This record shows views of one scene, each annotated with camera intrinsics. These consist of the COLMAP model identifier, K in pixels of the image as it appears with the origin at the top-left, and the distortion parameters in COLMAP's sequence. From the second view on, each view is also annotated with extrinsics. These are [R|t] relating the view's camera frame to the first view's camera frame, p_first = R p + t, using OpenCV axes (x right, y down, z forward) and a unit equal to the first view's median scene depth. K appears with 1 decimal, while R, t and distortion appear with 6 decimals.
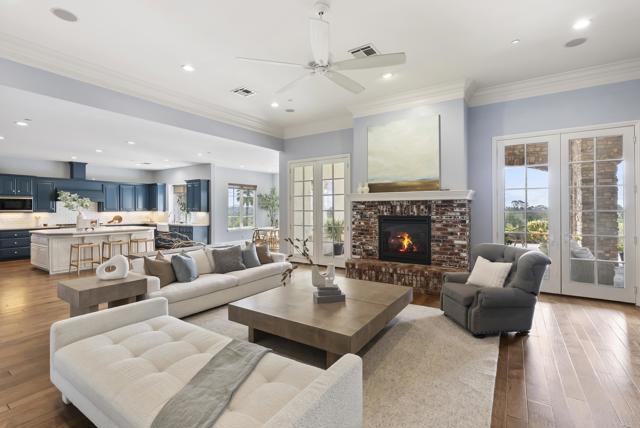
lens RADIAL K [[291.7, 0, 321.4], [0, 291.7, 210.5], [0, 0, 1]] dist [0.000800, 0.000523]
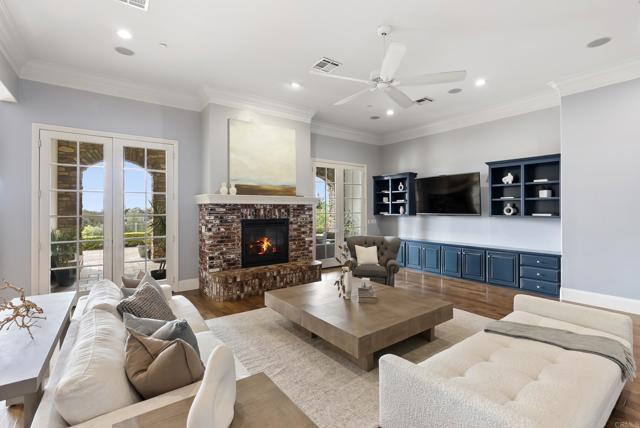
lens RADIAL K [[291.7, 0, 320.3], [0, 291.7, 211.0], [0, 0, 1]] dist [0.000800, 0.000523]
pose [[0.354936, -0.000634, 0.934890, -0.622627], [0.009420, 0.999951, -0.002898, -0.005857], [-0.934843, 0.009836, 0.354925, 0.476907]]
